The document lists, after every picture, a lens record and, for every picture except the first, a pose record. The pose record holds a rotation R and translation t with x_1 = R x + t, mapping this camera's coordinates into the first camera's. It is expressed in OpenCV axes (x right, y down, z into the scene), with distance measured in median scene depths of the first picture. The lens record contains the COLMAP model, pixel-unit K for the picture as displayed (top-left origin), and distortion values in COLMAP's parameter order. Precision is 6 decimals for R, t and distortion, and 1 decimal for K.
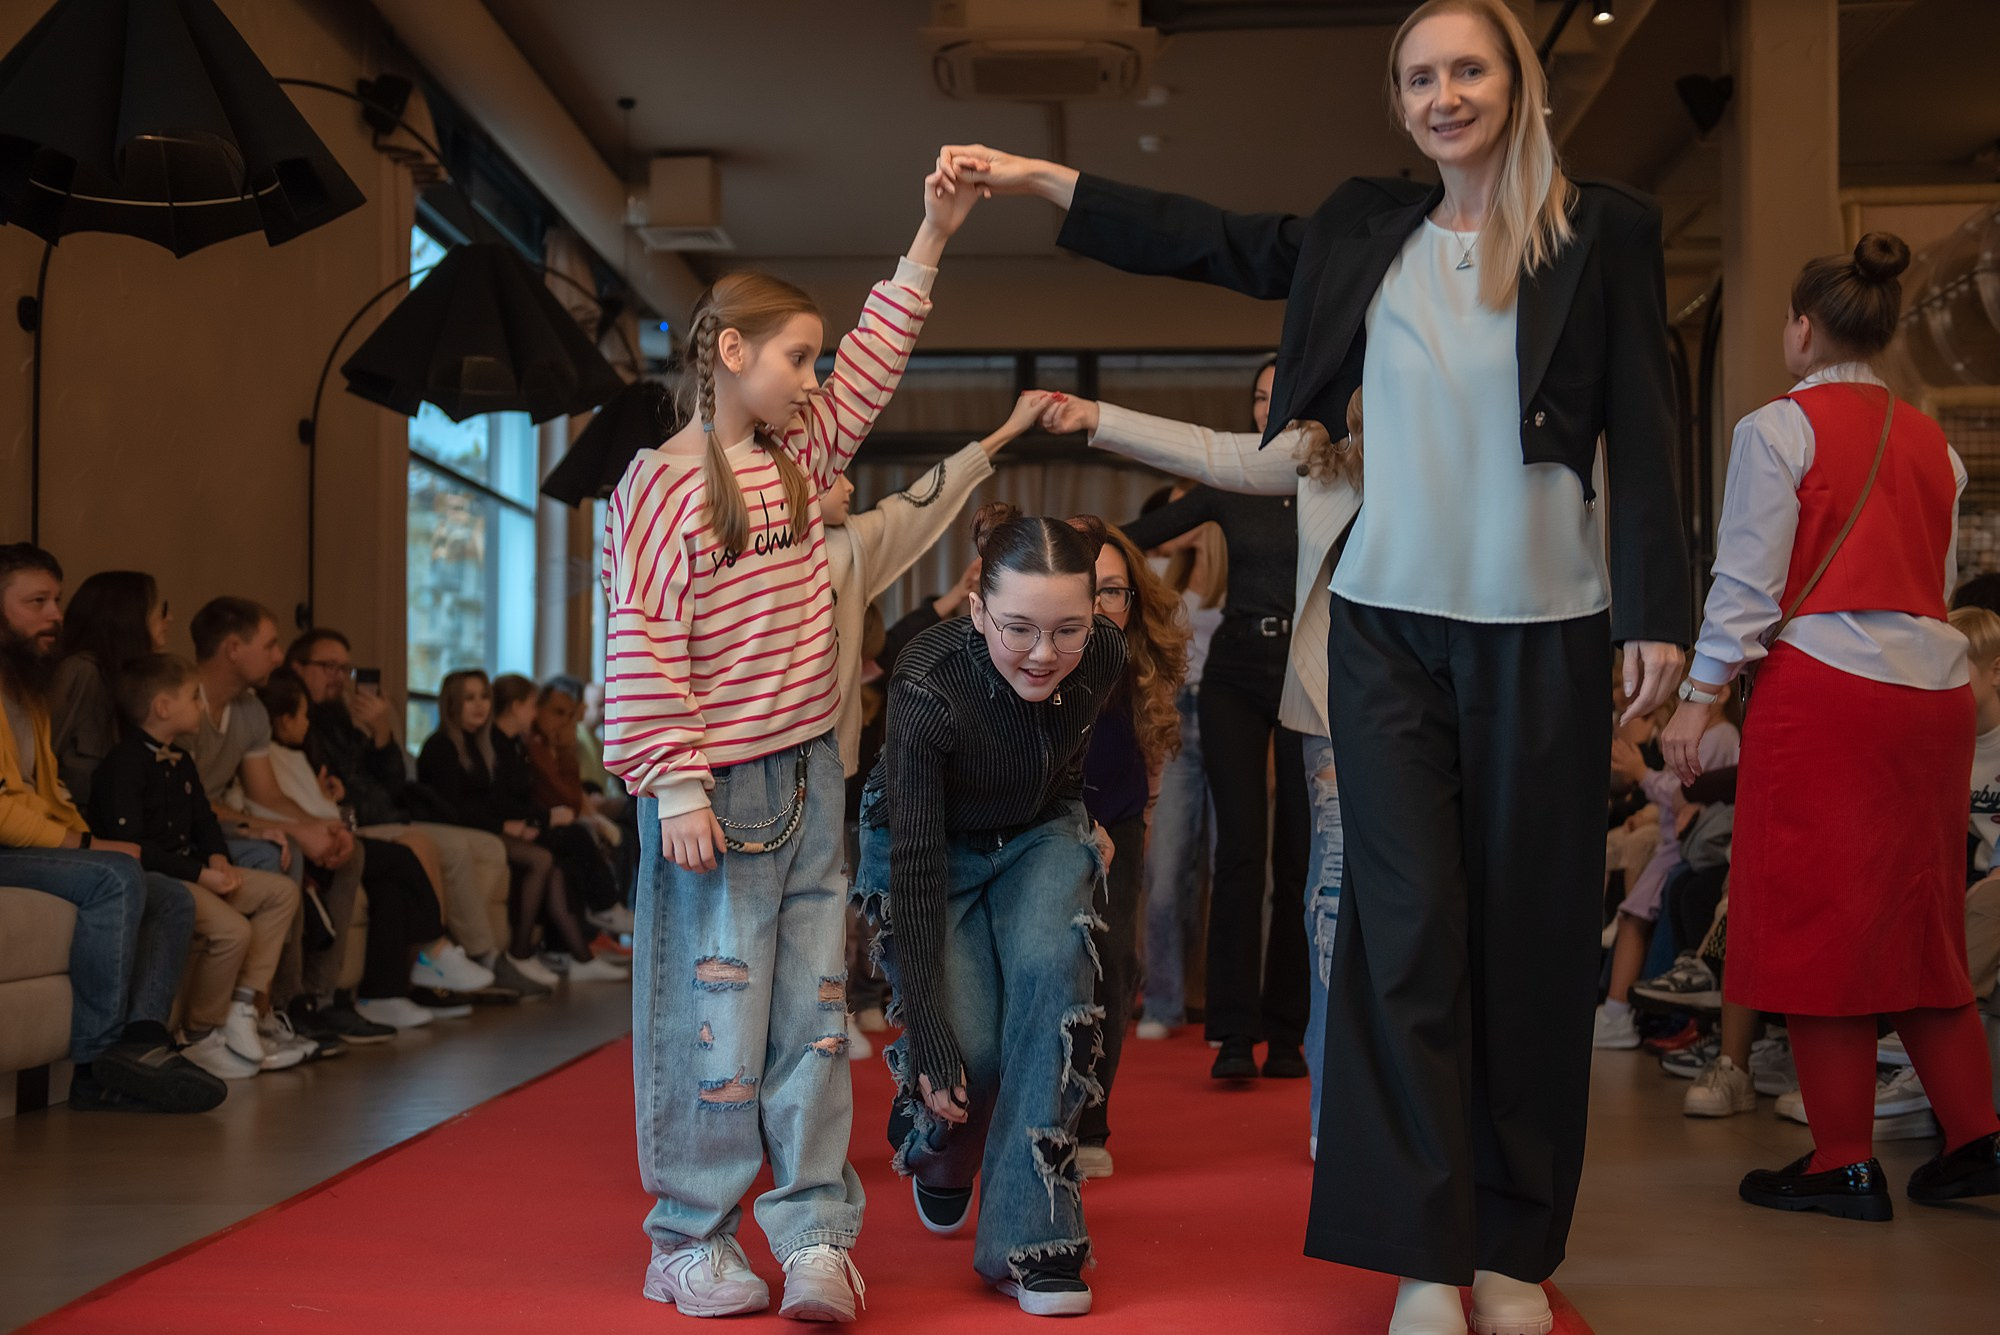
lens RADIAL K [[2480.4, 0, 1018.7], [0, 2480.4, 637.4], [0, 0, 1]] dist [0.105001, 0.000000]
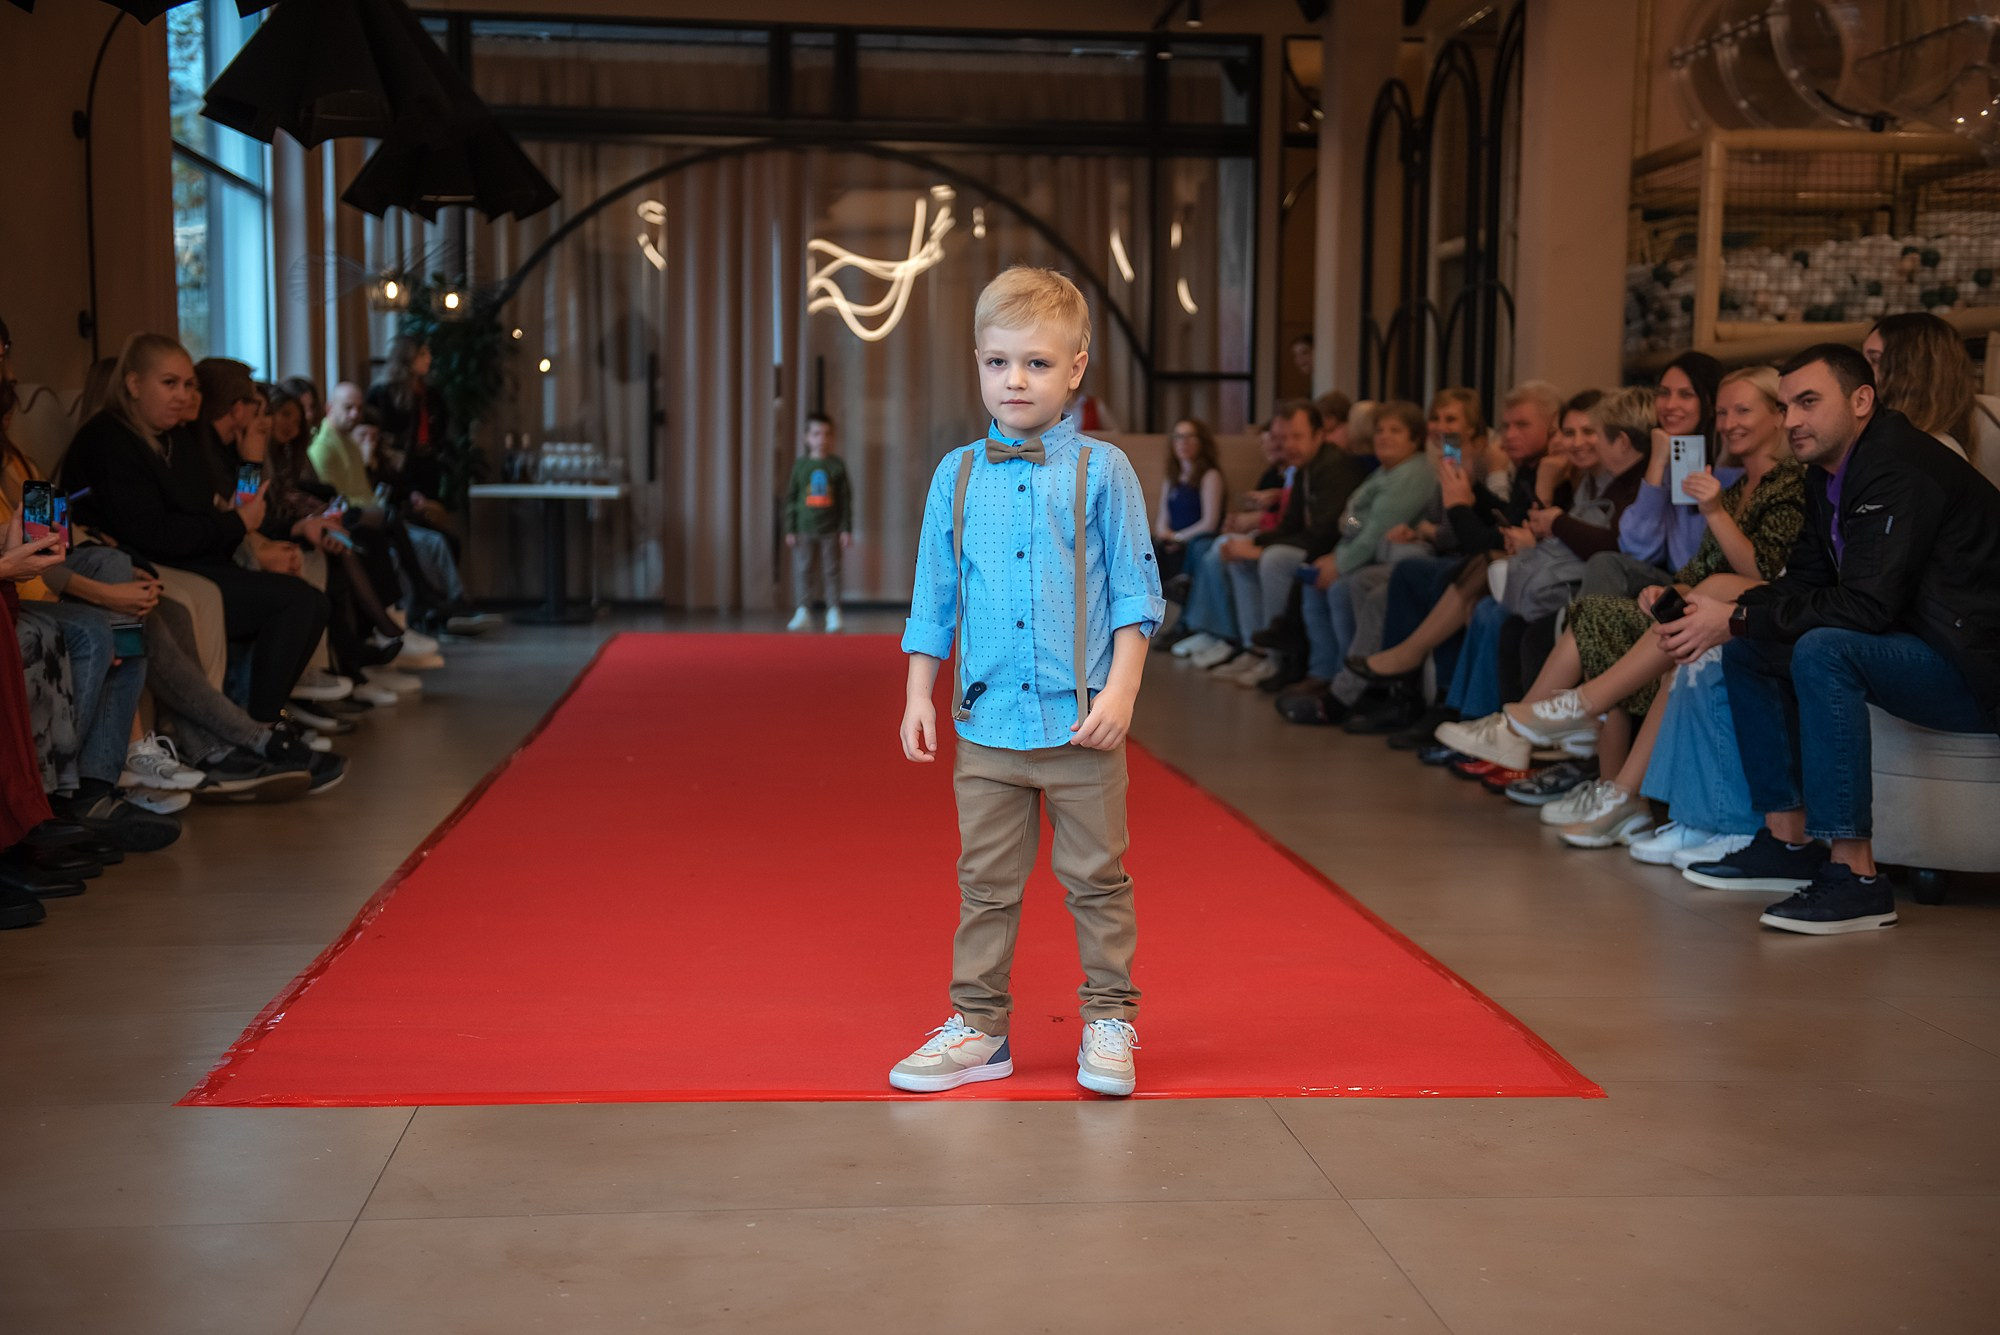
lens RADIAL K [[2704.0, 0, 999.6], [0, 2704.0, 668.2], [0, 0, 1]] dist [0.125130, 0.000000]
pose [[0.990344, -0.001136, 0.138627, -0.087139], [-0.018988, 0.989430, 0.143762, -0.035231], [-0.137325, -0.145006, 0.979855, -0.097079]]
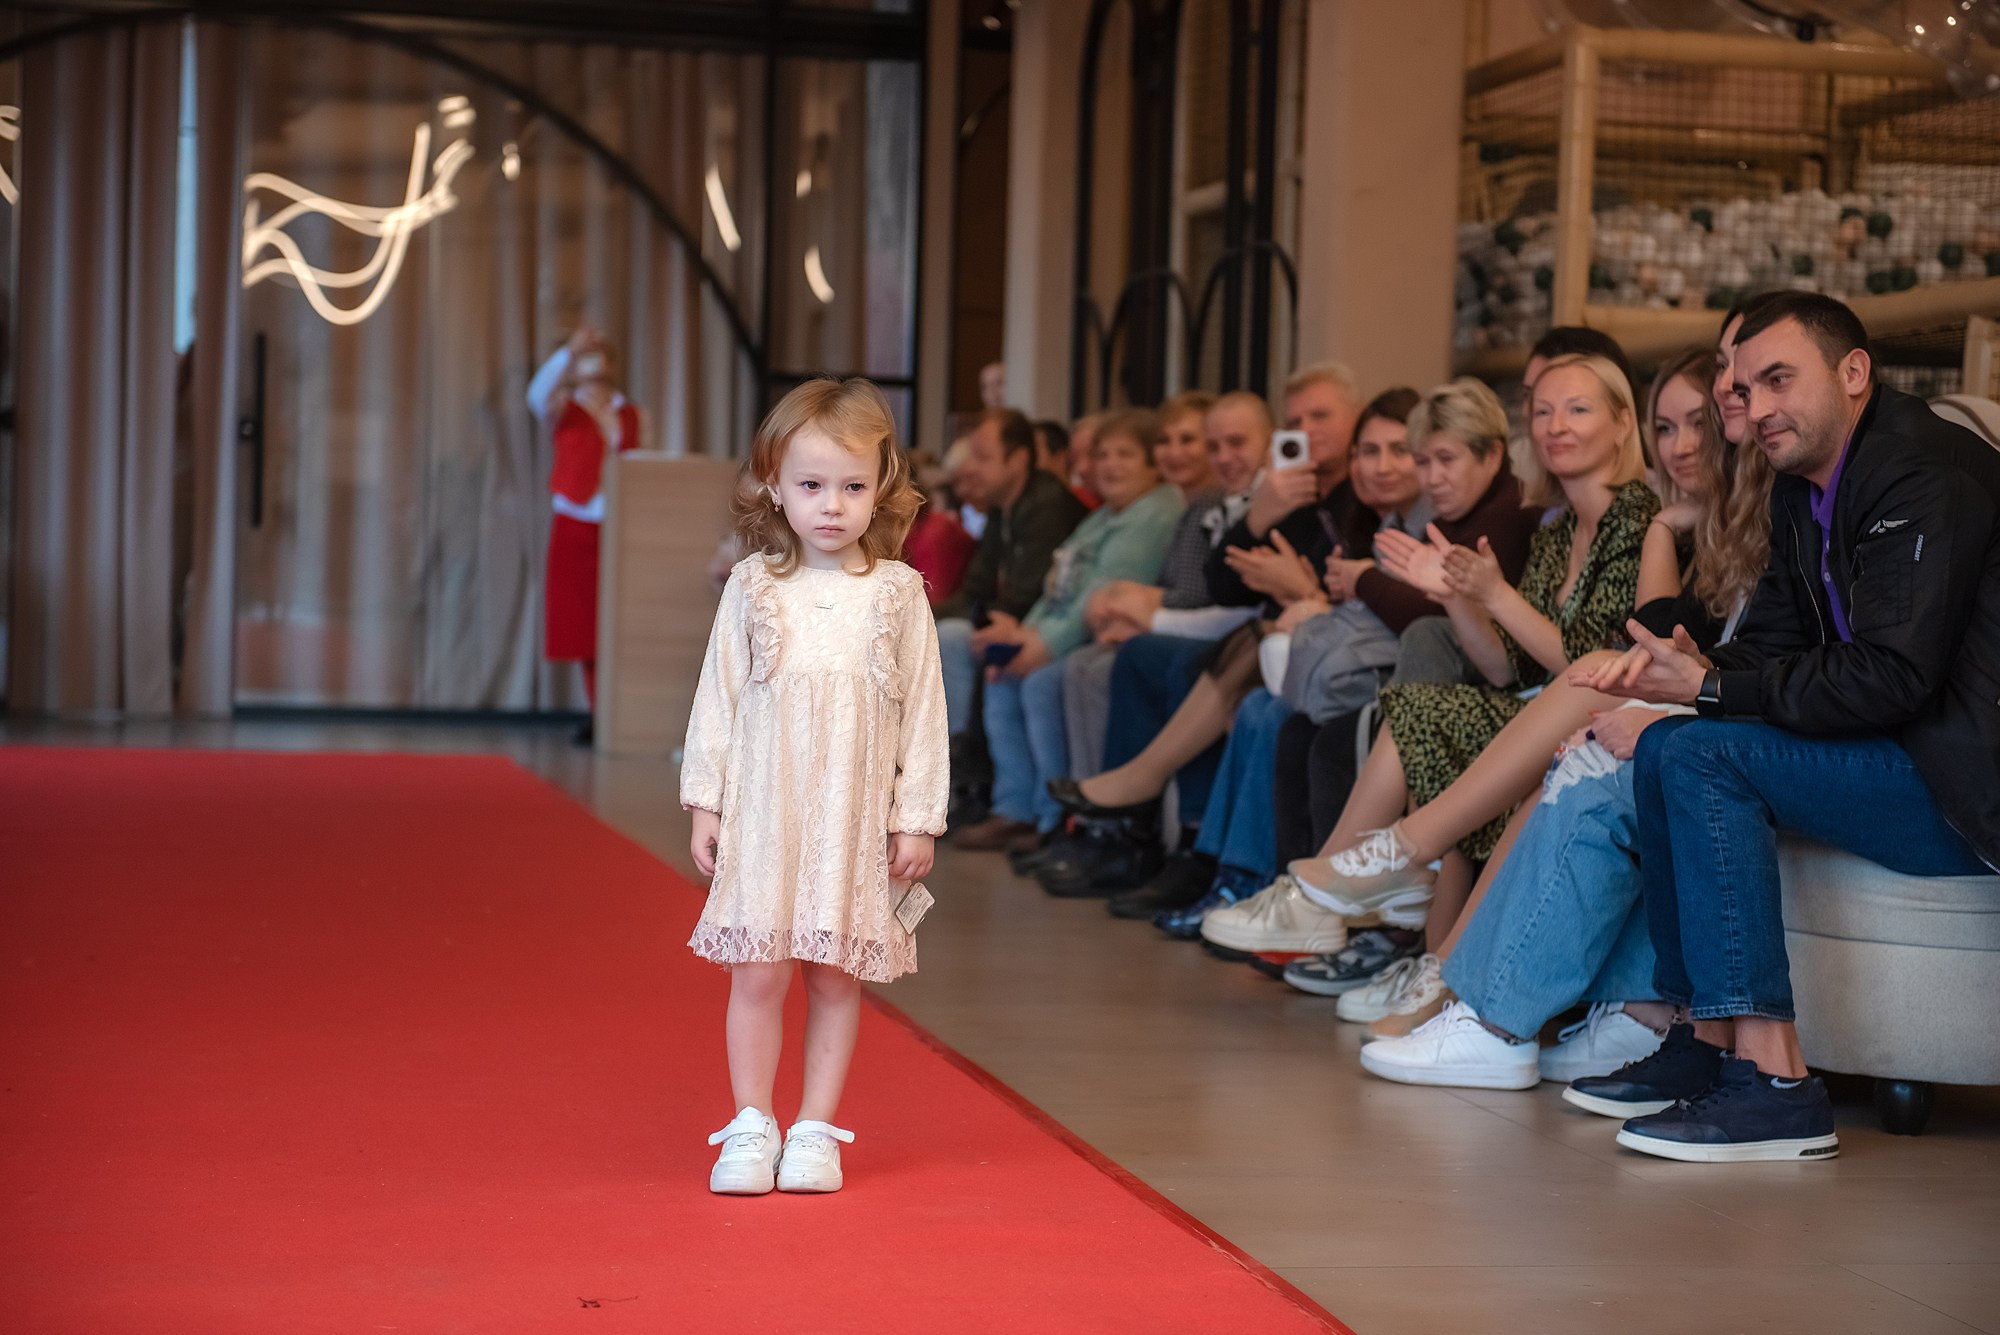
lens RADIAL K [[3967.9, 0, 1027.7], [0, 3967.9, 657.5], [0, 0, 1]] dist [0.102553, 0.000000]
pose [[0.965870, 0.021335, 0.258146, -0.079267], [-0.047165, 0.994427, 0.094285, -0.020131], [-0.254696, -0.103243, 0.961494, -0.067174]]
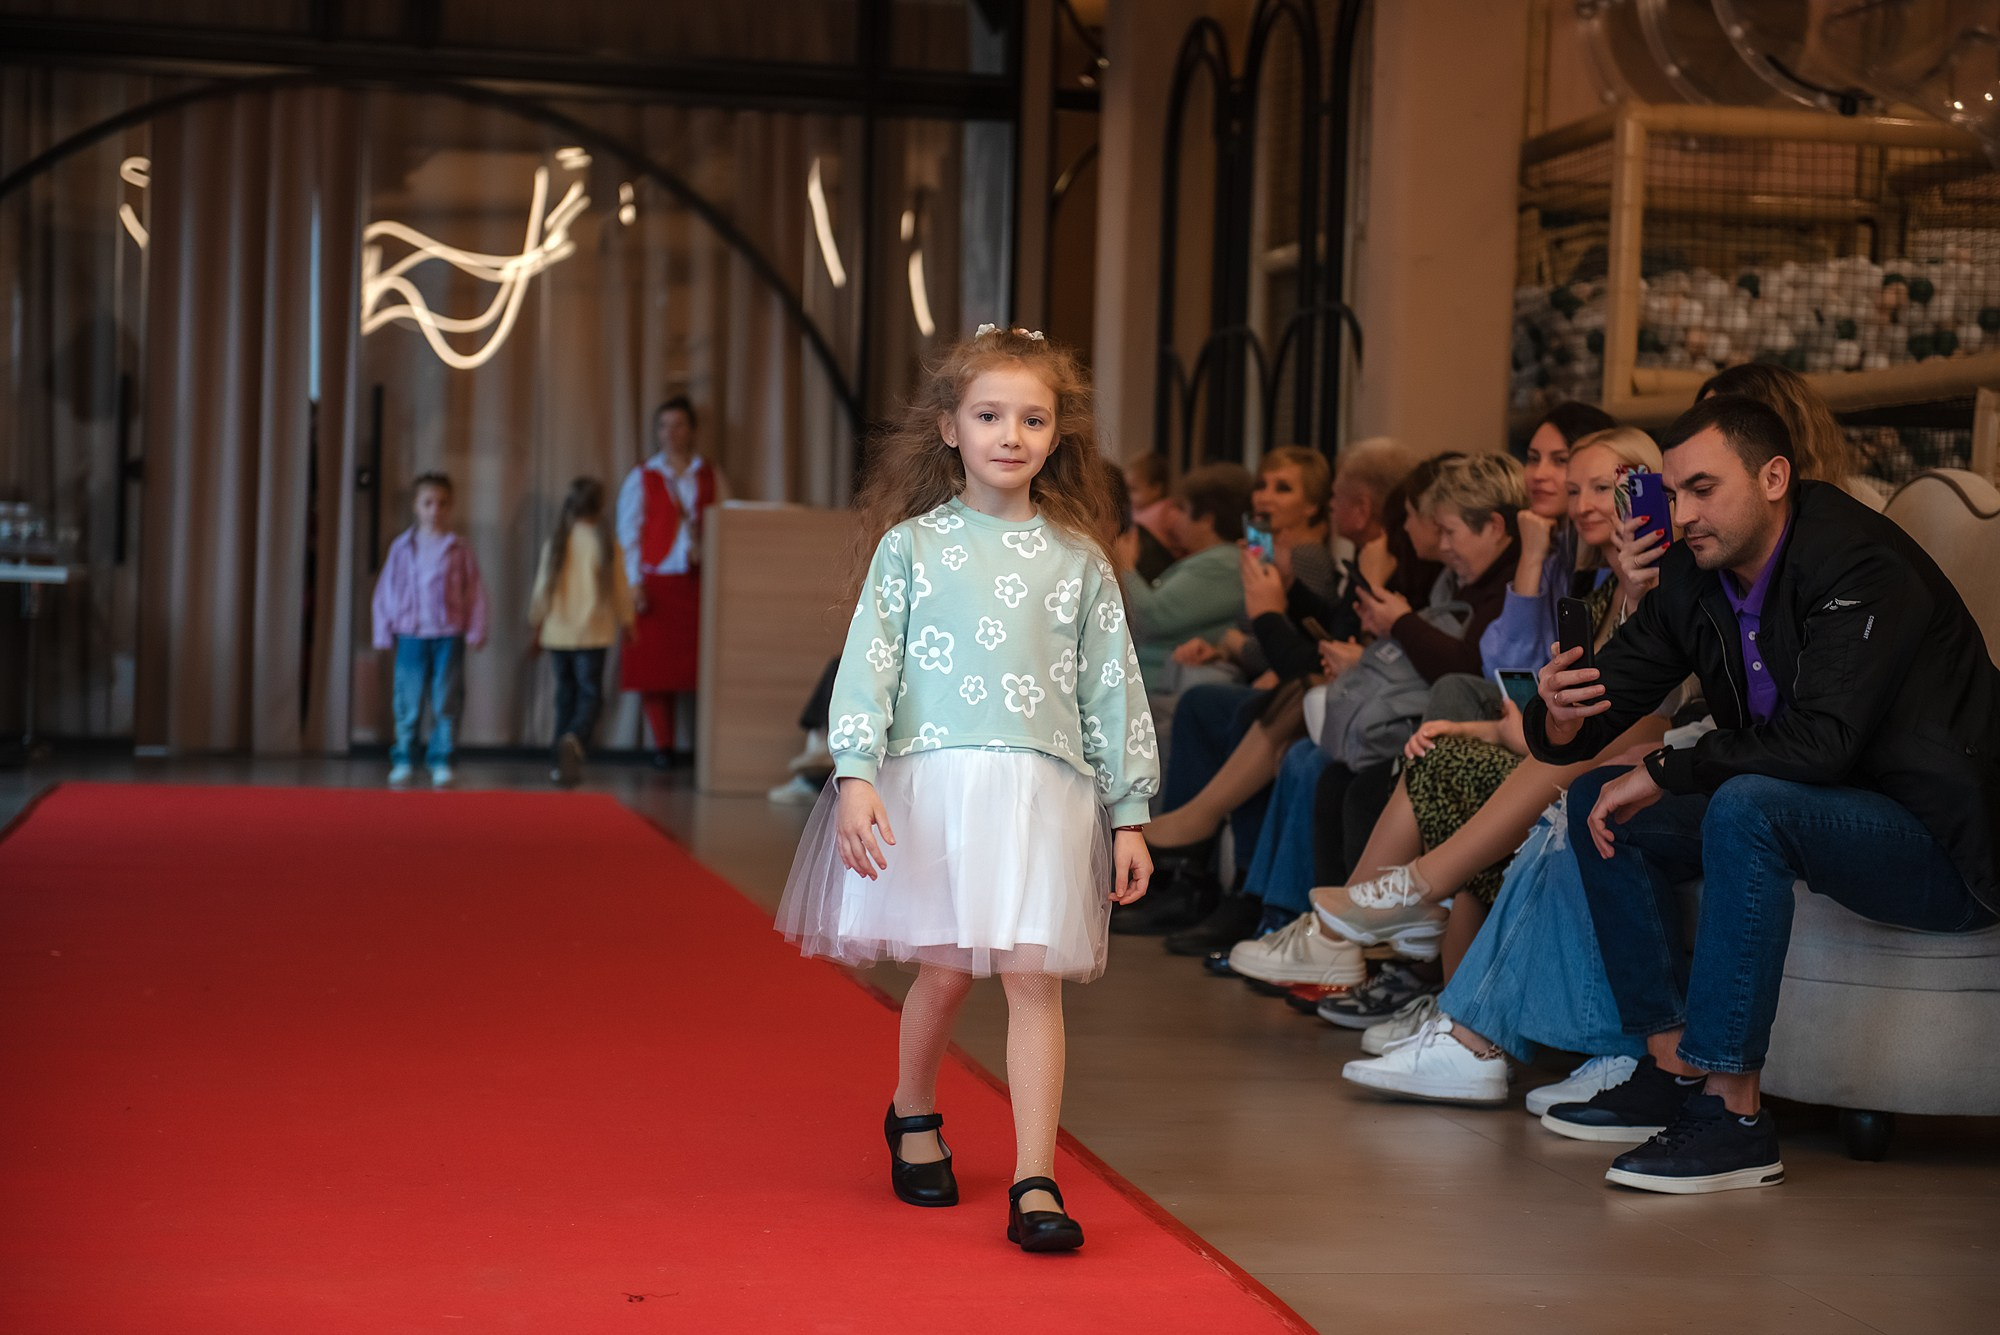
lens RADIAL K [[3970.7, 0, 1038.3], [0, 3970.7, 664.2], [0, 0, 1]] dist [0.109821, 0.000000]
pose [[0.972823, 0.025264, 0.230167, -0.078302], [-0.047086, 0.994845, 0.089814, -0.030614], [-0.226712, -0.098211, 0.968998, -0.121693]]
